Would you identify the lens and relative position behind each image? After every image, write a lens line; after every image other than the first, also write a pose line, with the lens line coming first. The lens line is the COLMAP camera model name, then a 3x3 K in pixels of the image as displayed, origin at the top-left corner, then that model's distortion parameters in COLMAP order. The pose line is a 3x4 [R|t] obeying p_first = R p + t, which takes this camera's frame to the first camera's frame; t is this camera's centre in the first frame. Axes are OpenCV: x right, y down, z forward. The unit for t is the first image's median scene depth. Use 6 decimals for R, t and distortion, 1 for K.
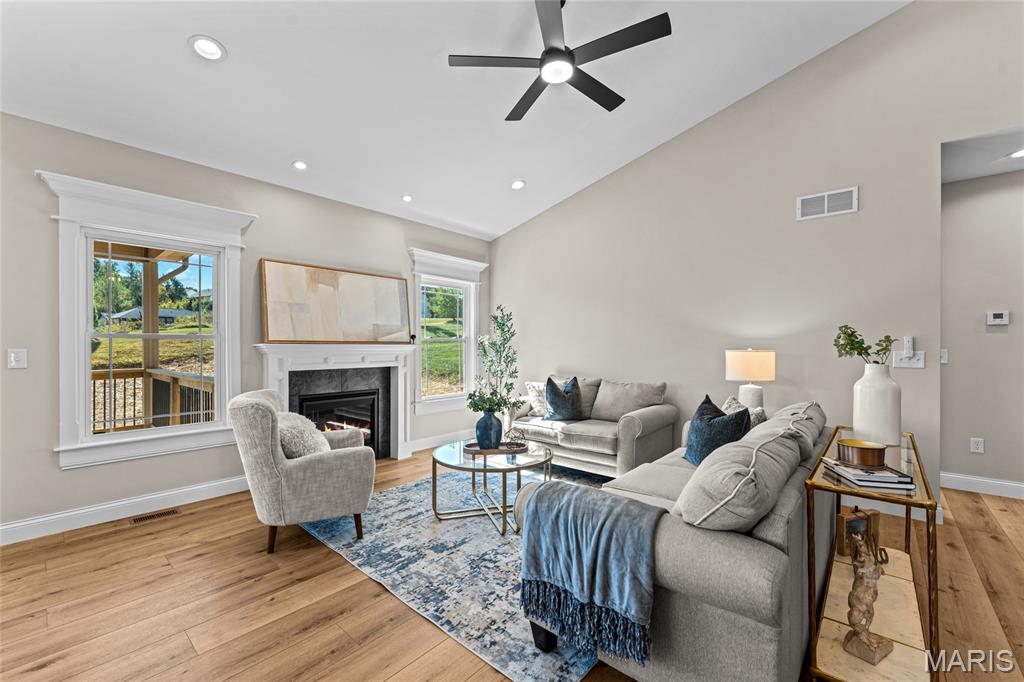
lens RADIAL K [[417.7, 0, 511.6], [0, 417.7, 344.9], [0, 0, 1]] dist [0.001074, -0.003188]
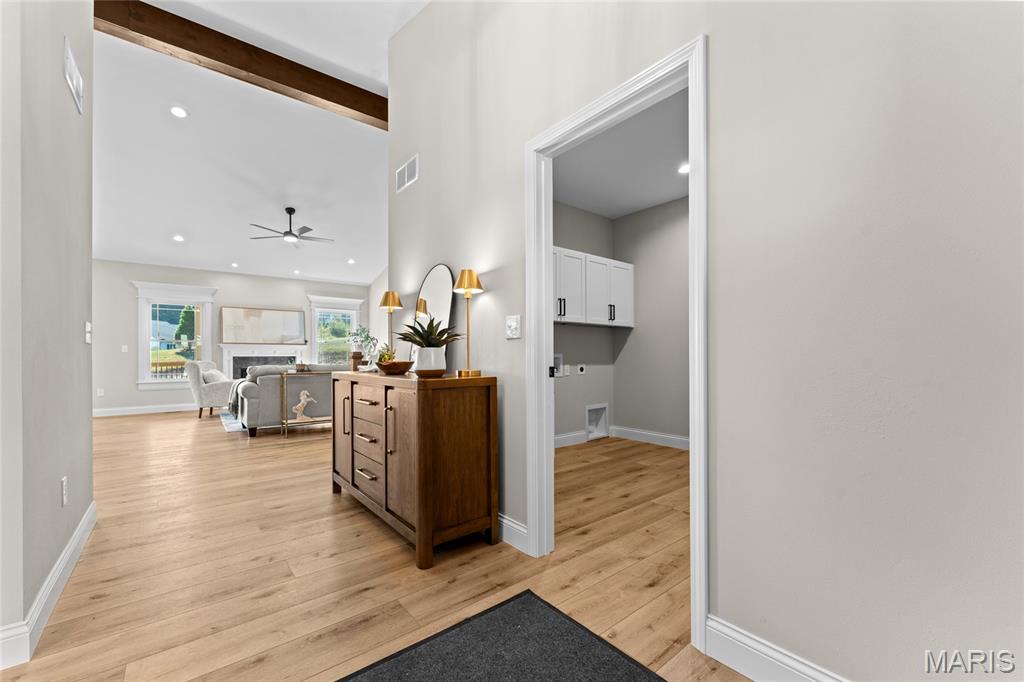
lens RADIAL K [[417.7, 0, 522.4], [0, 417.7, 353.0], [0, 0, 1]] dist [0.001074, -0.003188]
pose [[0.986298, -0.007201, -0.164815, 1.354638], [0.006436, 0.999966, -0.005175, 0.065501], [0.164846, 0.004044, 0.986311, -0.939159]]
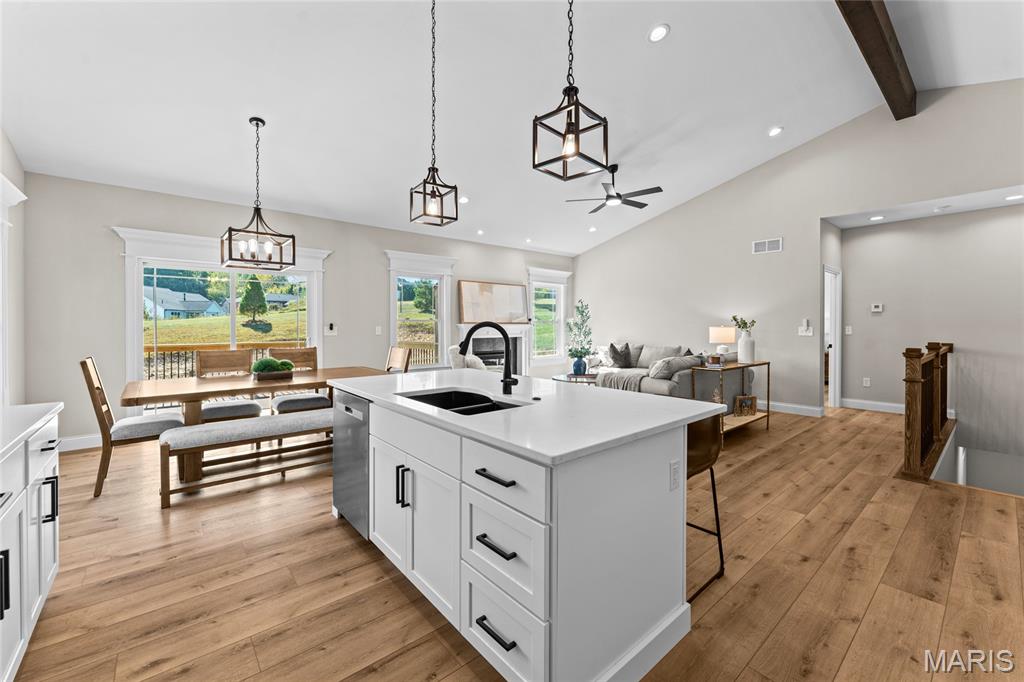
lens RADIAL K [[417.7, 0, 515.7], [0, 417.7, 325.8], [0, 0, 1]] dist [0.001074, -0.003188]
pose [[0.988943, -0.001542, -0.148290, -0.051821], [0.002017, 0.999993, 0.003052, 0.000497], [0.148285, -0.003317, 0.988939, -0.872997]]
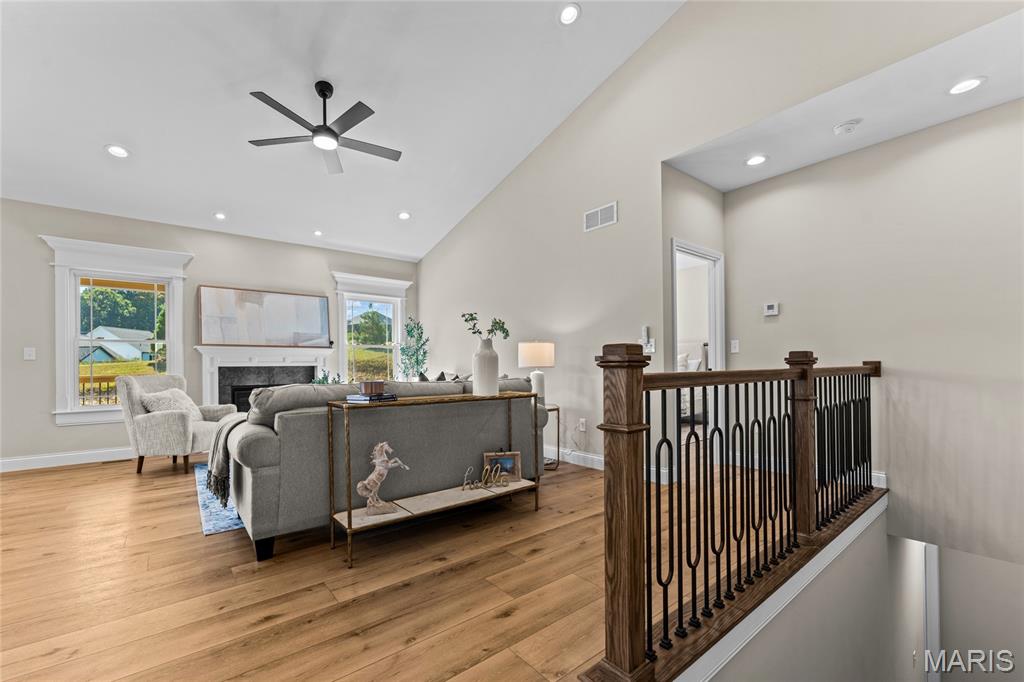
lens RADIAL K [[417.7, 0, 507.6], [0, 417.7, 363.9], [0, 0, 1]] dist [0.001074, -0.003188]
pose [[0.985534, -0.012431, -0.169024, 0.631783], [0.012158, 0.999923, -0.002647, 0.069384], [0.169044, 0.000554, 0.985608, -0.187864]]
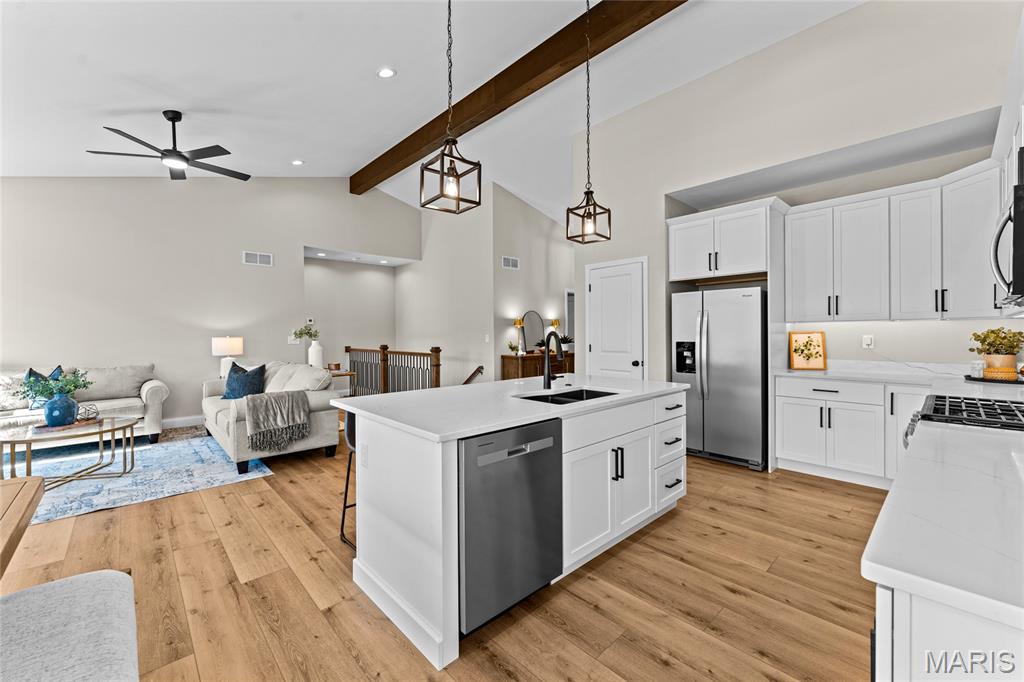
lens RADIAL K [[417.7, 0, 510.8], [0, 417.7, 334.3], [0, 0, 1]] dist [0.001074, -0.003188]
pose [[0.101217, -0.007807, 0.994834, -0.913180], [0.005478, 0.999958, 0.007290, -0.004764], [-0.994849, 0.004712, 0.101255, -0.289586]]
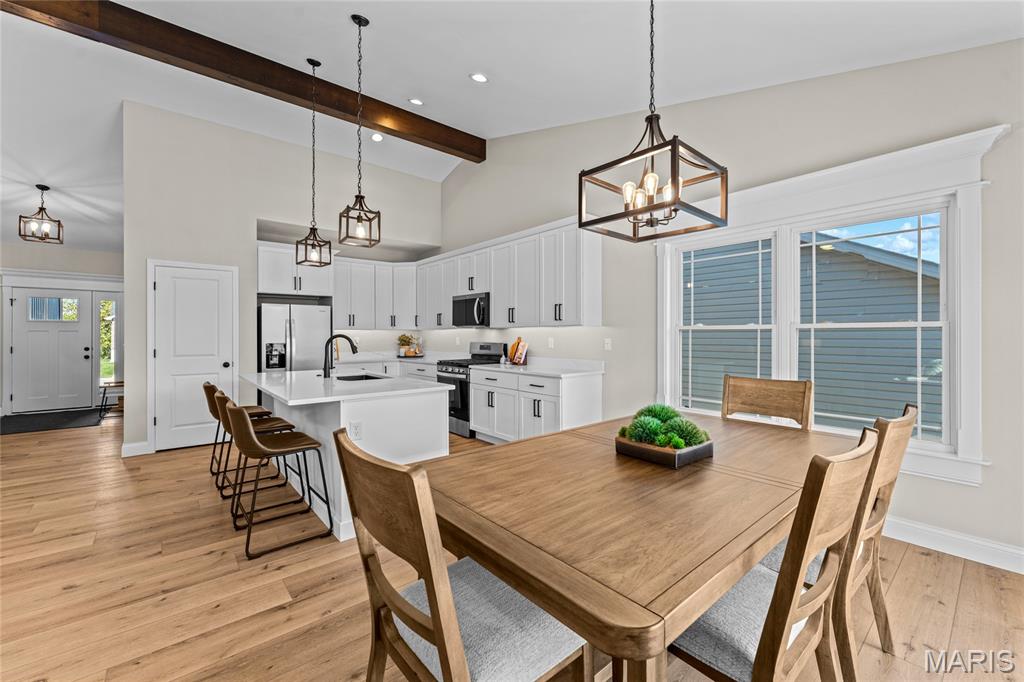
lens RADIAL K [[417.7, 0, 513.4], [0, 417.7, 336.3], [0, 0, 1]] dist [0.001074, -0.003188]
pose [[-0.989103, -0.001391, 0.147218, -0.745191], [-0.000664, 0.999987, 0.004986, -0.005132], [-0.147223, 0.004833, -0.989092, 0.633820]]
